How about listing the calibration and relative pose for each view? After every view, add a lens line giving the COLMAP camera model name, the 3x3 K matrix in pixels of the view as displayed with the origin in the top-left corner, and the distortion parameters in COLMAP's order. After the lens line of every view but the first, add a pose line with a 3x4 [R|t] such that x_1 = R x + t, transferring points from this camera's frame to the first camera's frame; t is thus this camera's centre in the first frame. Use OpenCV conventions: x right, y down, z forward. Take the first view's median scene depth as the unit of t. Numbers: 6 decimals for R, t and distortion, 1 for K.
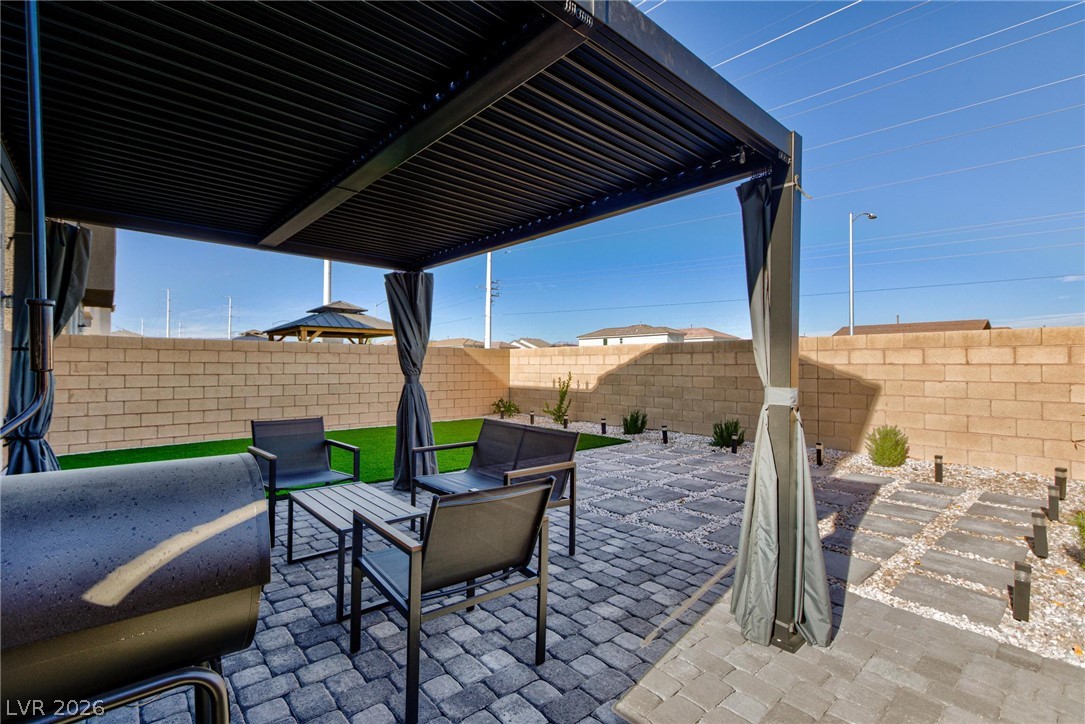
lens RADIAL K [[492.7, 0, 537.6], [0, 492.7, 361.9], [0, 0, 1]] dist [0.013544, 0.000528]
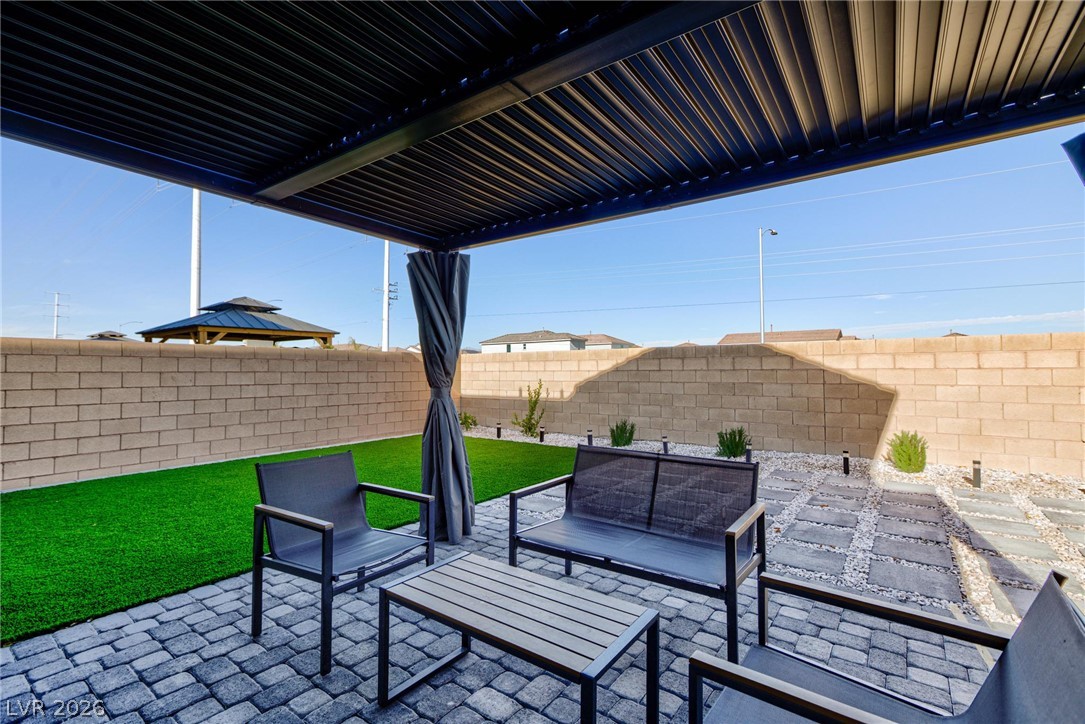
lens RADIAL K [[492.7, 0, 537.6], [0, 492.7, 361.9], [0, 0, 1]] dist [0.013544, 0.000528]
pose [[0.977141, -0.003348, 0.212567, -0.175765], [0.005925, 0.999916, -0.011490, -0.001764], [-0.212511, 0.012487, 0.977079, 0.143584]]
